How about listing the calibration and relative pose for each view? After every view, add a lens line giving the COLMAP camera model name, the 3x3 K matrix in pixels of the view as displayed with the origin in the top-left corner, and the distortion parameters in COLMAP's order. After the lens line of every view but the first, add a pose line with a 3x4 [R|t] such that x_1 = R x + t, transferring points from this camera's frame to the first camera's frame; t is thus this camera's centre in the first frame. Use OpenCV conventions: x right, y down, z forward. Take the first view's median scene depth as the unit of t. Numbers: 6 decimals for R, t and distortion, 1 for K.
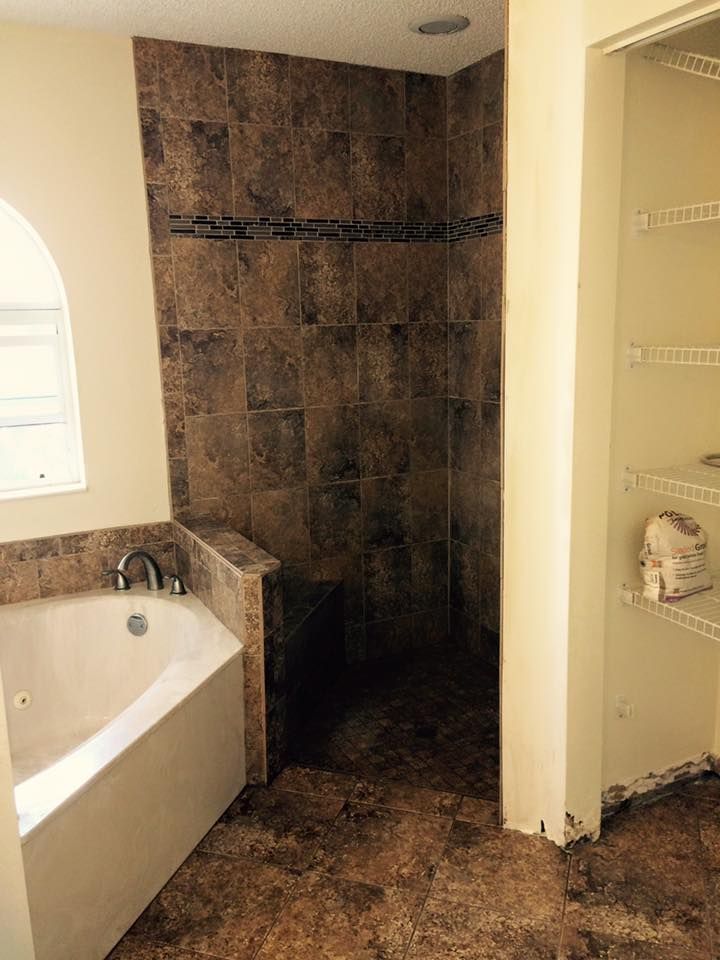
lens RADIAL K [[825.5, 0, 360.0], [0, 825.5, 479.8], [0, 0, 1]] dist [0.057538, -0.053691]
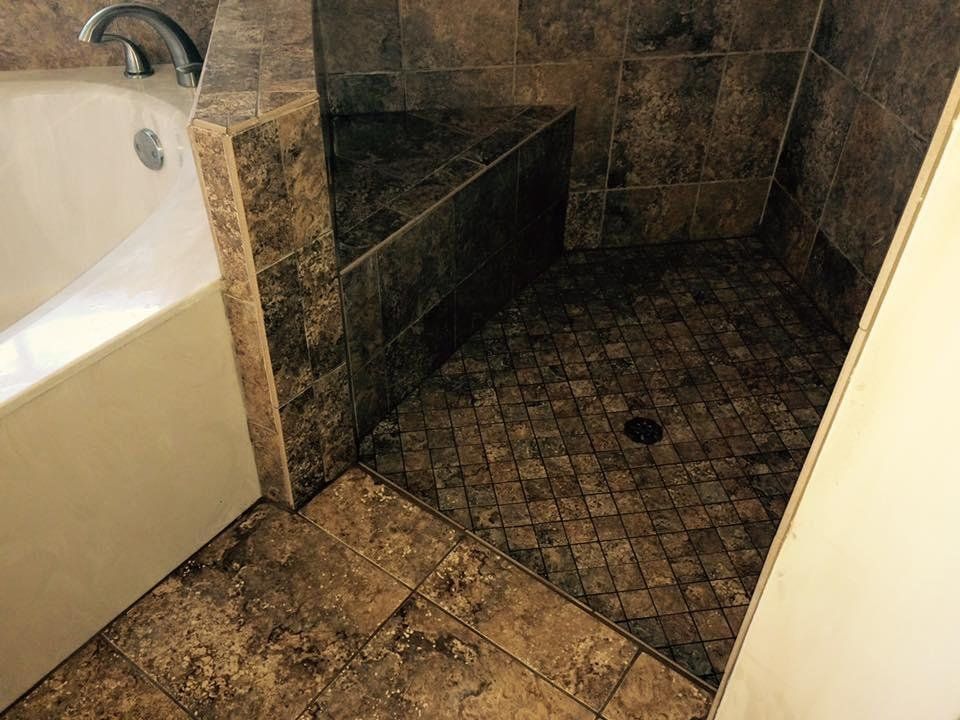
lens RADIAL K [[825.5, 0, 476.1], [0, 825.5, 361.2], [0, 0, 1]] dist [0.057538, -0.053691]
pose [[0.951632, 0.224435, -0.209824, 0.076796], [-0.094723, 0.863980, 0.494536, 0.003143], [0.292275, -0.450741, 0.843450, 0.508893]]
